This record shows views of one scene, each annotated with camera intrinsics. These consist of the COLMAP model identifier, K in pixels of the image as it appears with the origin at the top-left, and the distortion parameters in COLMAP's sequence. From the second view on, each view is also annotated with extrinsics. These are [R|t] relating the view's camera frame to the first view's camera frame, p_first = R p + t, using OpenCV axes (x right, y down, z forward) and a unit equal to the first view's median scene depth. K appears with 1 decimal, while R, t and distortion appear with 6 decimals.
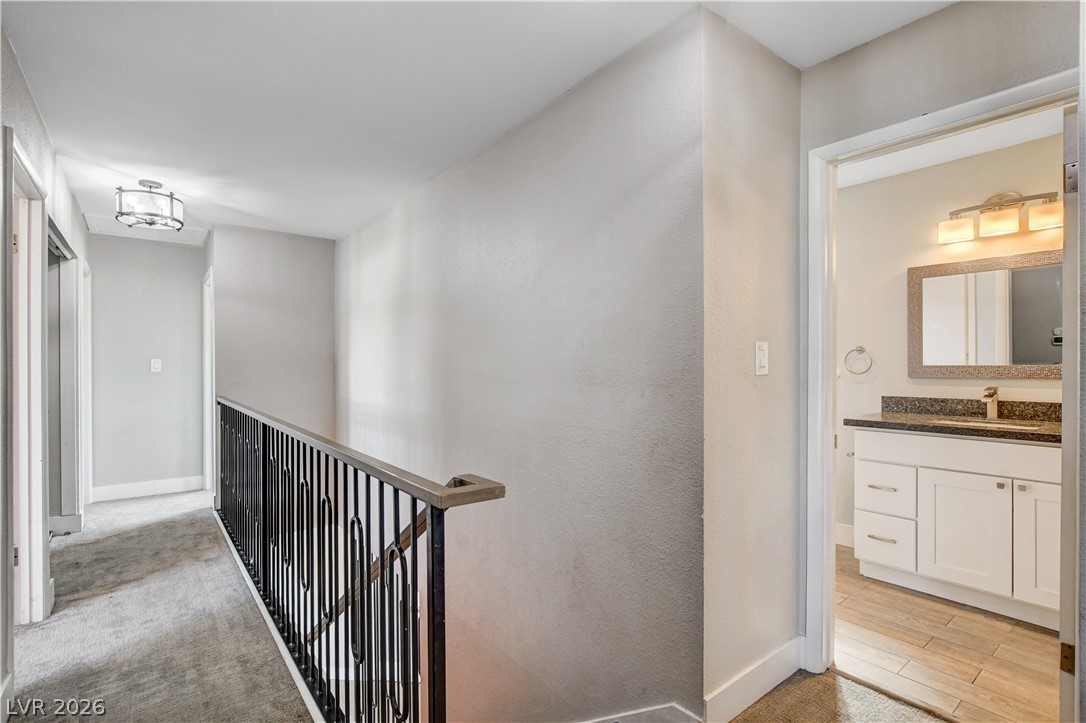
lens RADIAL K [[522.1, 0, 543.0], [0, 522.1, 361.5], [0, 0, 1]] dist [-0.009353, 0.000791]
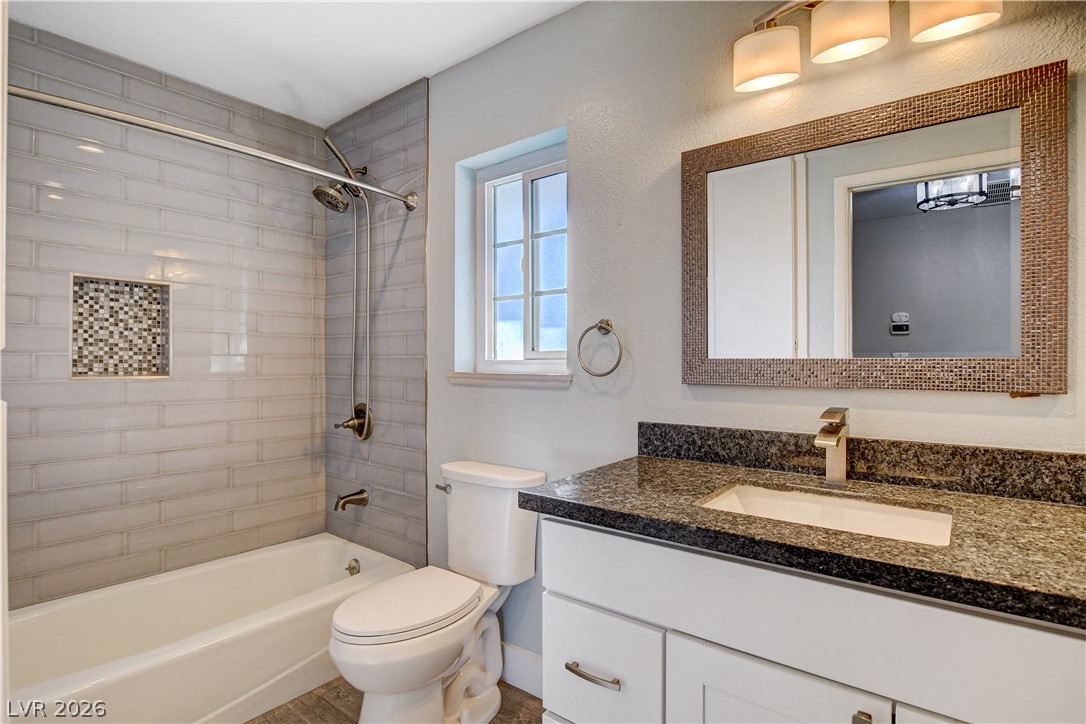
lens RADIAL K [[552.4, 0, 543.0], [0, 552.4, 362.0], [0, 0, 1]] dist [-0.000504, -0.000153]
pose [[0.971316, -0.003125, 0.237773, 0.251267], [0.000097, 0.999919, 0.012745, 0.002156], [-0.237794, -0.012356, 0.971237, 0.295944]]
